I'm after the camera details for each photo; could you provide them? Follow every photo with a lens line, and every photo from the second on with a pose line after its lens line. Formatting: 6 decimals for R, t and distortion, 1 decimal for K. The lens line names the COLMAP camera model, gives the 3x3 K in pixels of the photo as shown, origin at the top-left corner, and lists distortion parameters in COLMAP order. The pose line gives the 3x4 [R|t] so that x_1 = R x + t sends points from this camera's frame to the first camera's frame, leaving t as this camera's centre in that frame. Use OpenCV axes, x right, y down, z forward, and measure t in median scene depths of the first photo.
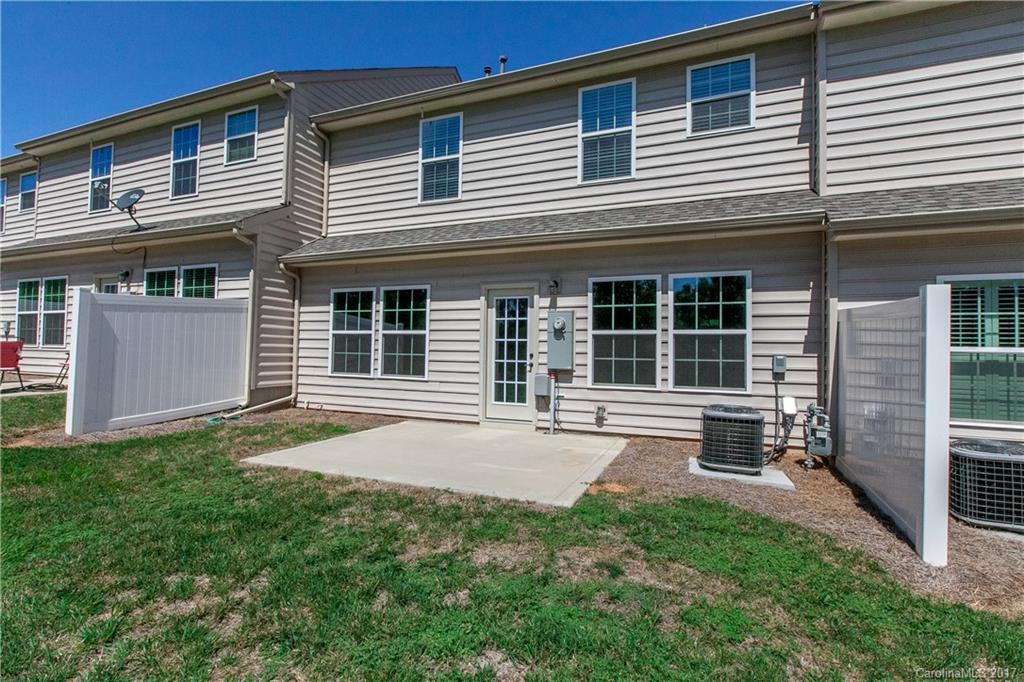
lens RADIAL K [[481.3, 0, 512.0], [0, 481.3, 341.0], [0, 0, 1]] dist [-0.000990, -0.000370]
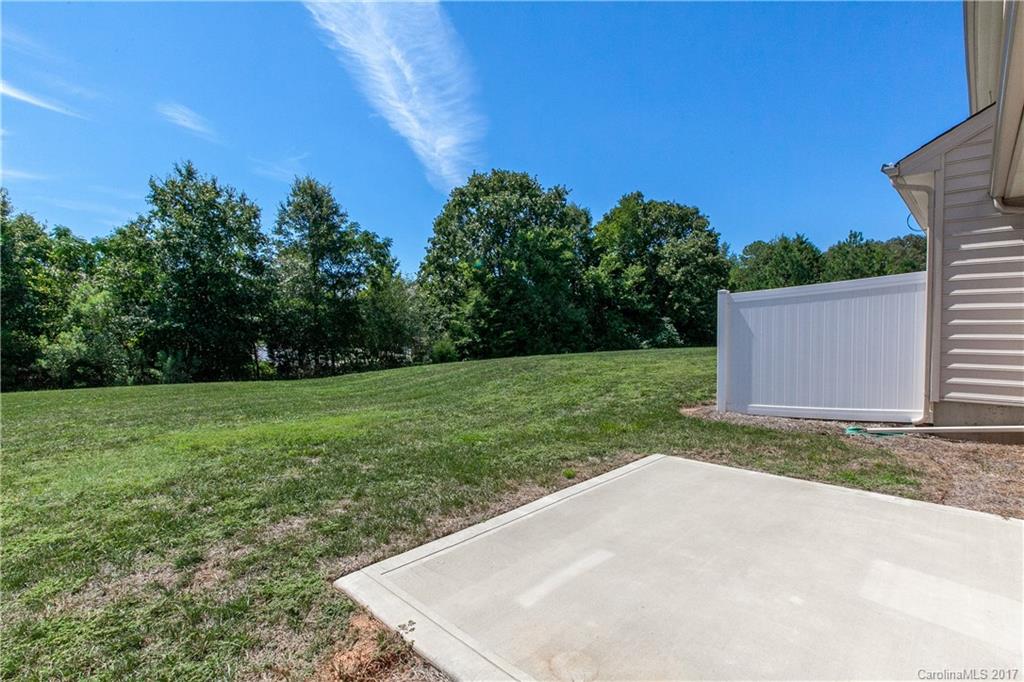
lens RADIAL K [[481.3, 0, 512.0], [0, 481.3, 341.0], [0, 0, 1]] dist [-0.000990, -0.000370]
pose [[-0.374001, 0.017997, -0.927254, 0.352463], [0.028158, 0.999571, 0.008043, -0.008047], [0.927001, -0.023102, -0.374347, 0.786244]]
